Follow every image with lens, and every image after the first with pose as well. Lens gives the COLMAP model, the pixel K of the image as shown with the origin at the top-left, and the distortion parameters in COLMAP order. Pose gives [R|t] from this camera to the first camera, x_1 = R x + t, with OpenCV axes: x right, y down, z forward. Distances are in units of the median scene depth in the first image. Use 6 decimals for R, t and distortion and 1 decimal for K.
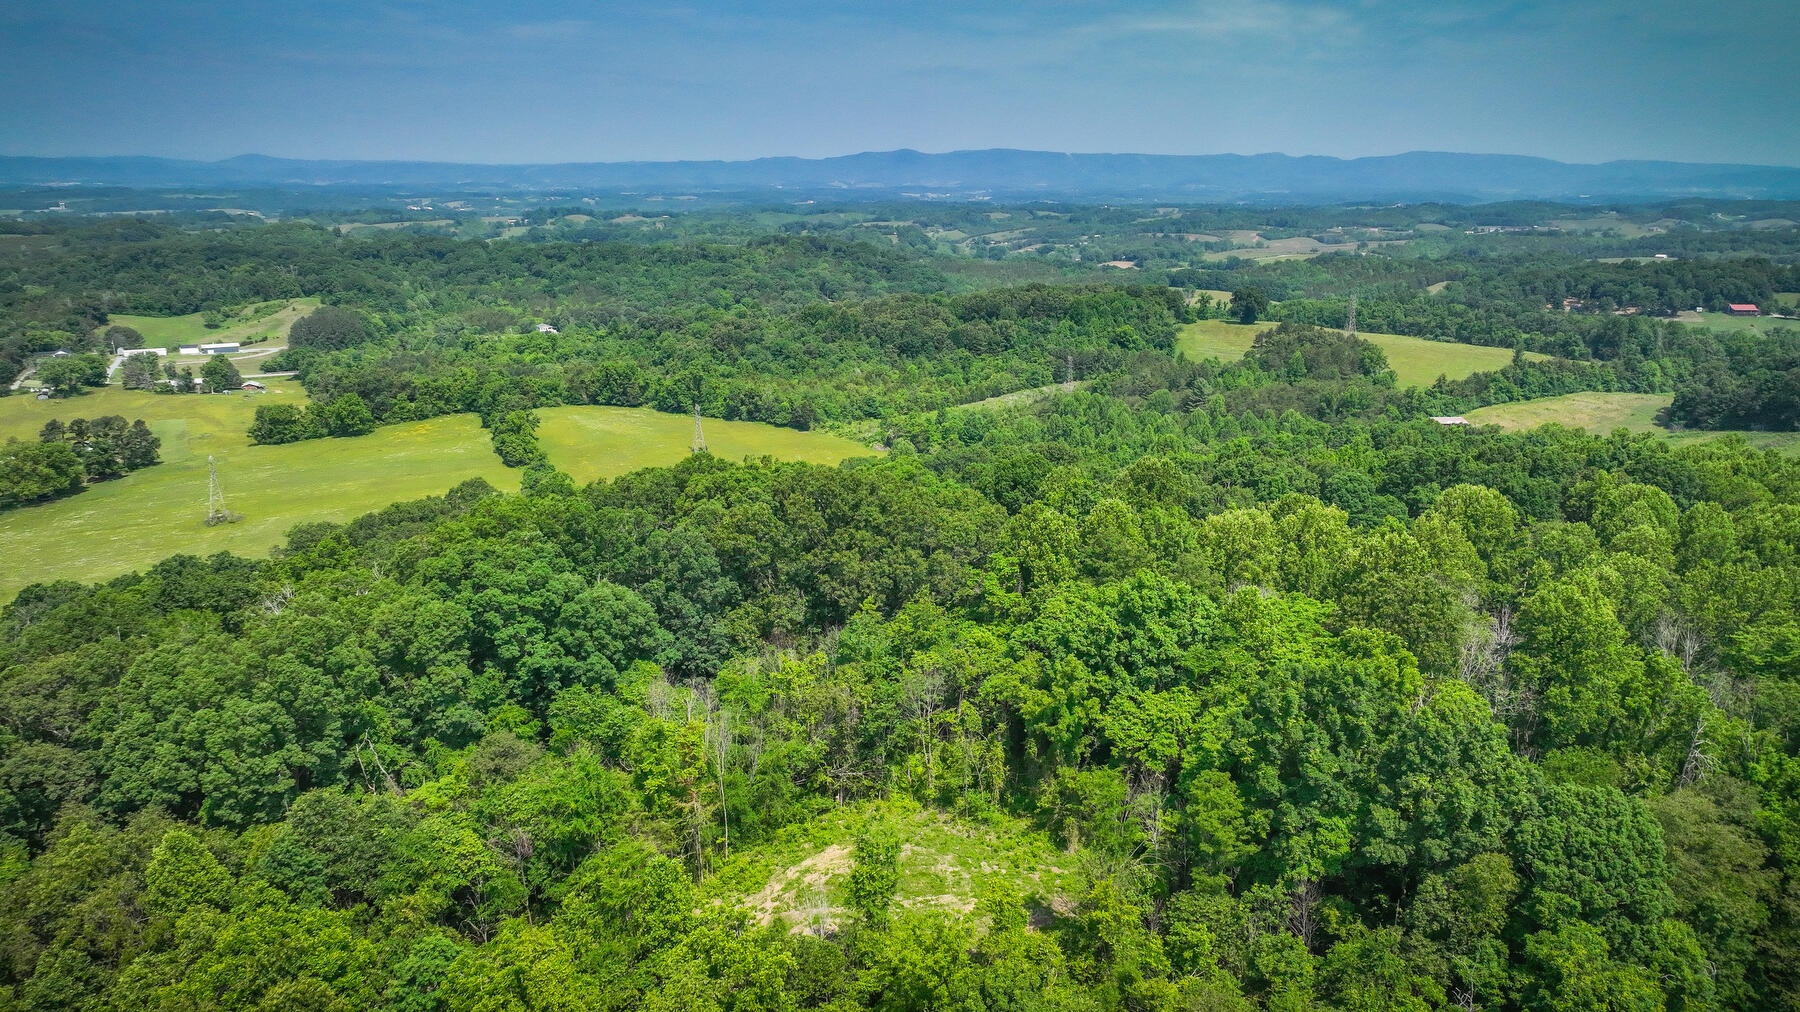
lens RADIAL K [[1272.8, 0, 900.0], [0, 1272.8, 506.0], [0, 0, 1]] dist [-0.006061, 0.024289]
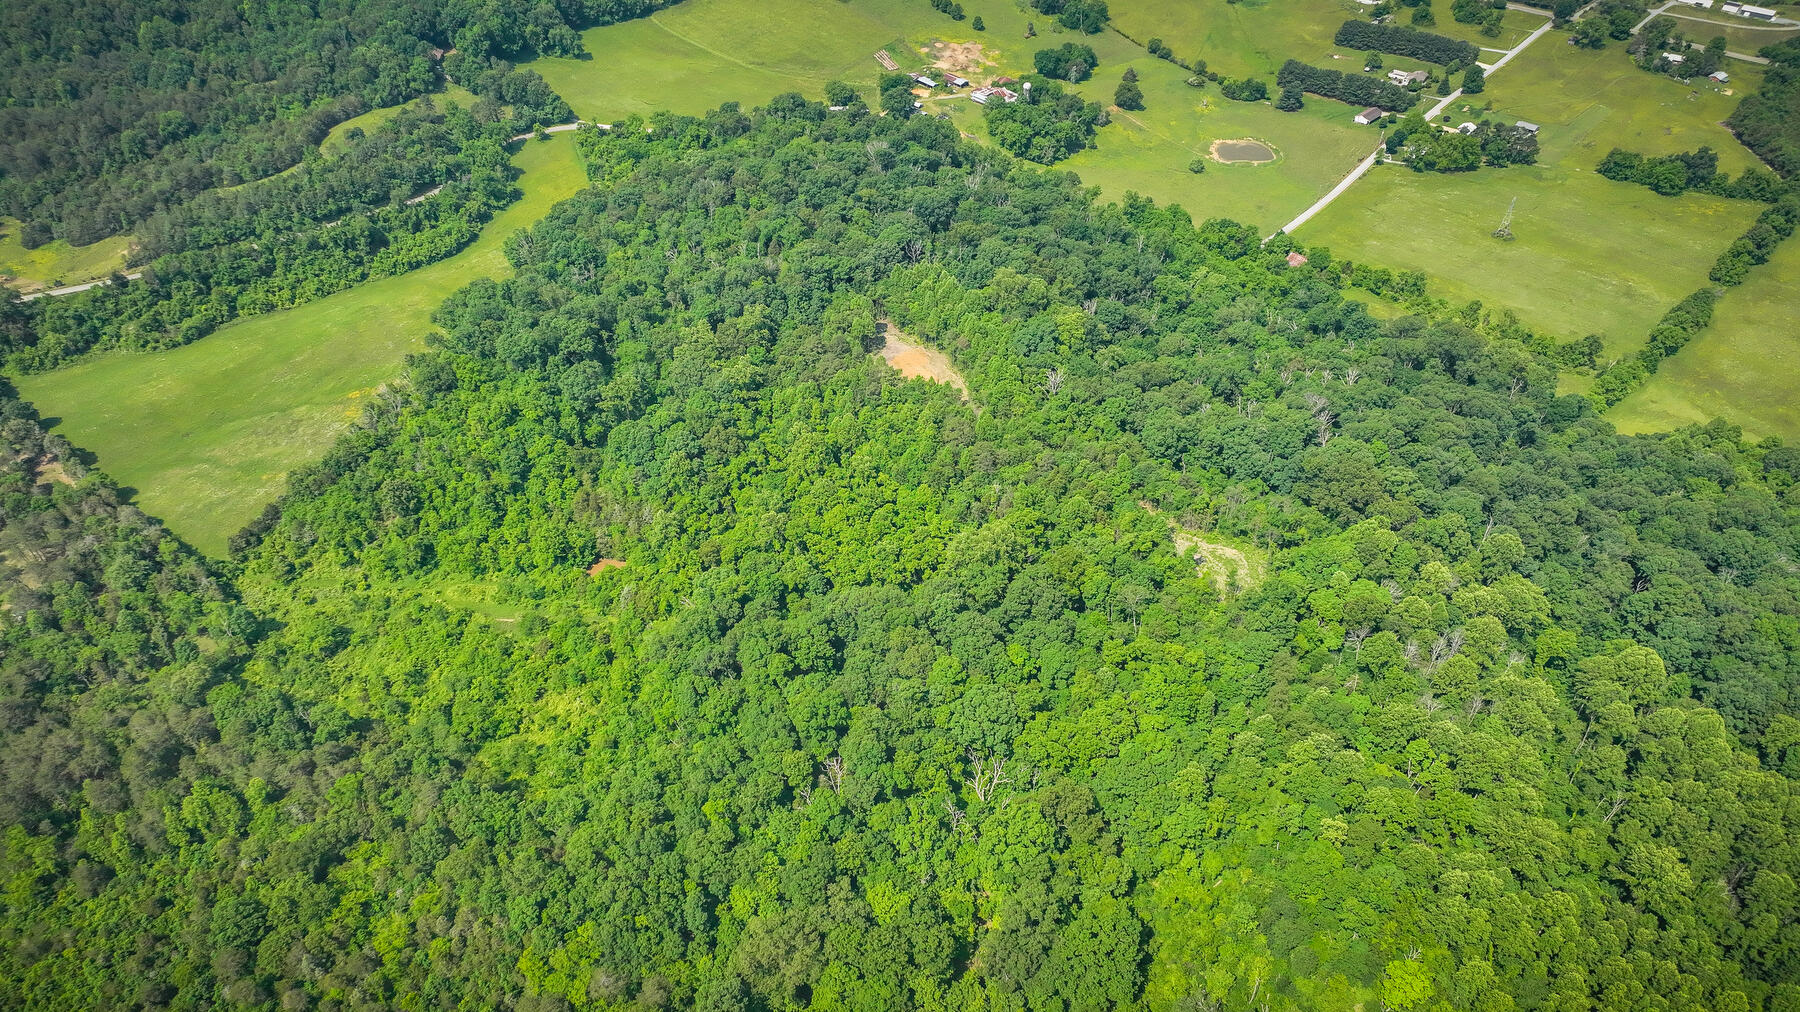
lens RADIAL K [[1272.8, 0, 900.0], [0, 1272.8, 506.0], [0, 0, 1]] dist [-0.006061, 0.024289]
pose [[0.332339, 0.625924, -0.705528, 0.429191], [-0.239502, 0.779534, 0.578762, -0.351764], [0.912244, -0.023370, 0.408980, -0.285049]]
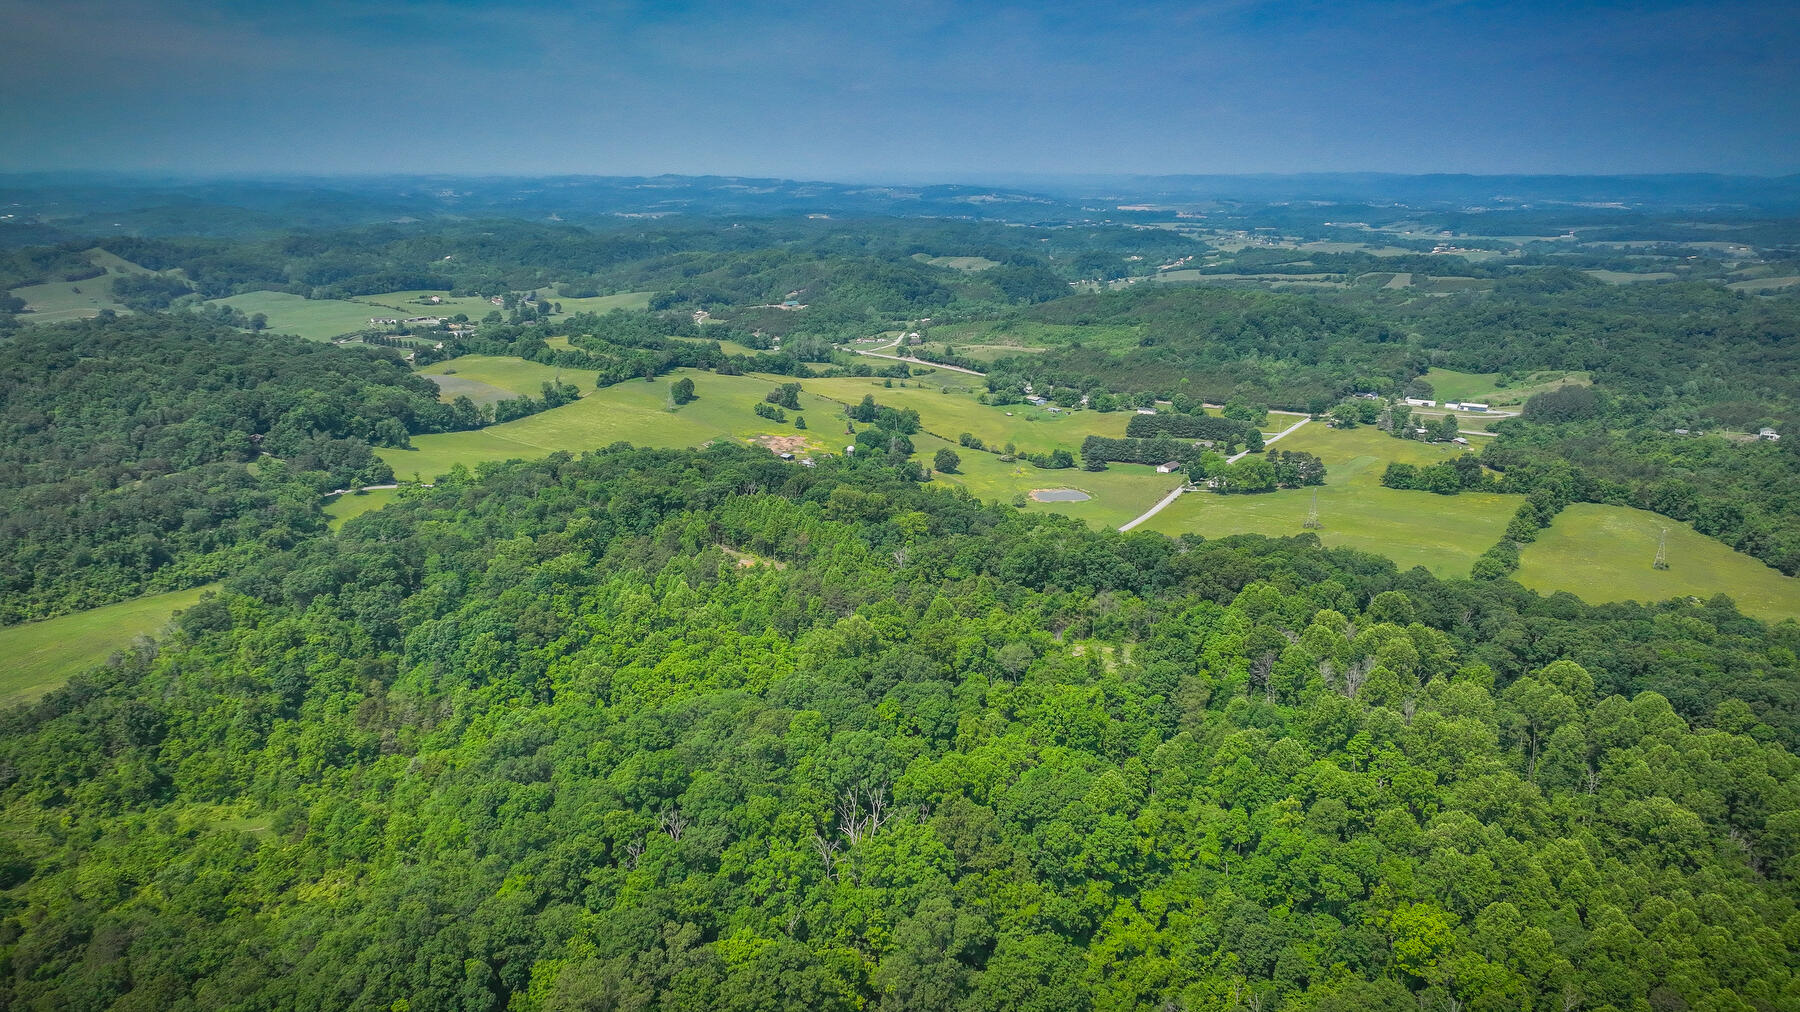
lens RADIAL K [[1272.8, 0, 900.0], [0, 1272.8, 506.0], [0, 0, 1]] dist [-0.006061, 0.024289]
pose [[0.463469, 0.229155, -0.855970, 0.493135], [-0.229411, 0.964078, 0.133881, -0.085626], [0.855901, 0.134319, 0.499391, -0.248470]]
